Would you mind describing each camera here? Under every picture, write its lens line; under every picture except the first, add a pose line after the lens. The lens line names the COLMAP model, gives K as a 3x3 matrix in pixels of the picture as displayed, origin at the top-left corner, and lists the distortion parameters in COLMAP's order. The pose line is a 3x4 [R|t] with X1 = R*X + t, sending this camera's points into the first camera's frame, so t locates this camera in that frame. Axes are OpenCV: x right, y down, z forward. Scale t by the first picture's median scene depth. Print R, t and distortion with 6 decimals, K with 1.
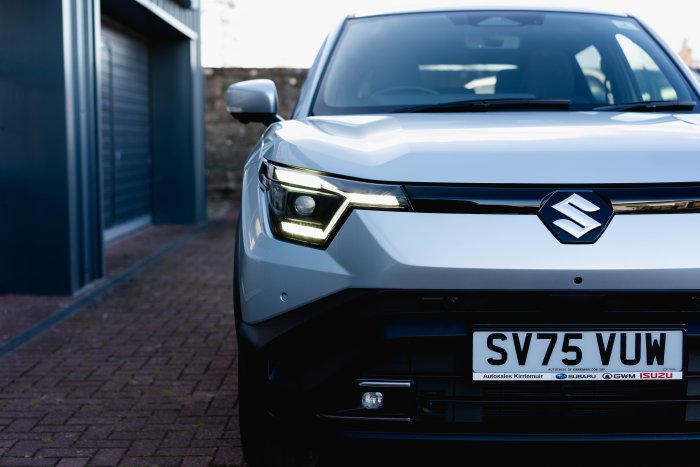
lens RADIAL K [[1118.3, 0, 350.0], [0, 1118.3, 233.6], [0, 0, 1]] dist [0.062441, 0.000000]
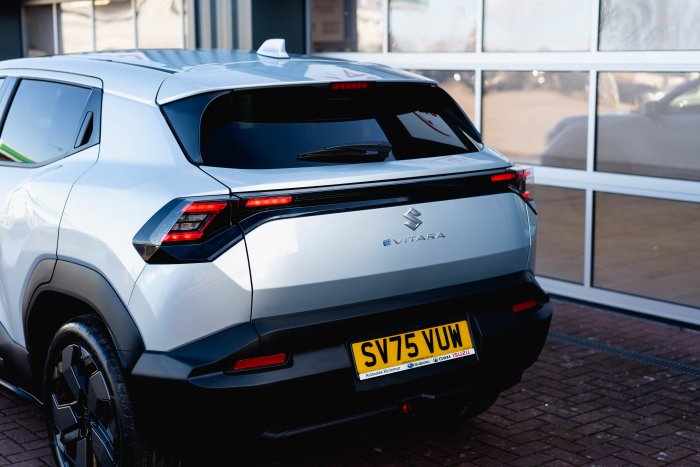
lens RADIAL K [[1118.3, 0, 350.2], [0, 1118.3, 233.4], [0, 0, 1]] dist [0.062441, 0.000000]
pose [[0.777165, -0.098061, 0.621609, -0.706472], [0.070789, 0.995138, 0.068483, -0.134621], [-0.625302, -0.009220, 0.780328, -0.031134]]
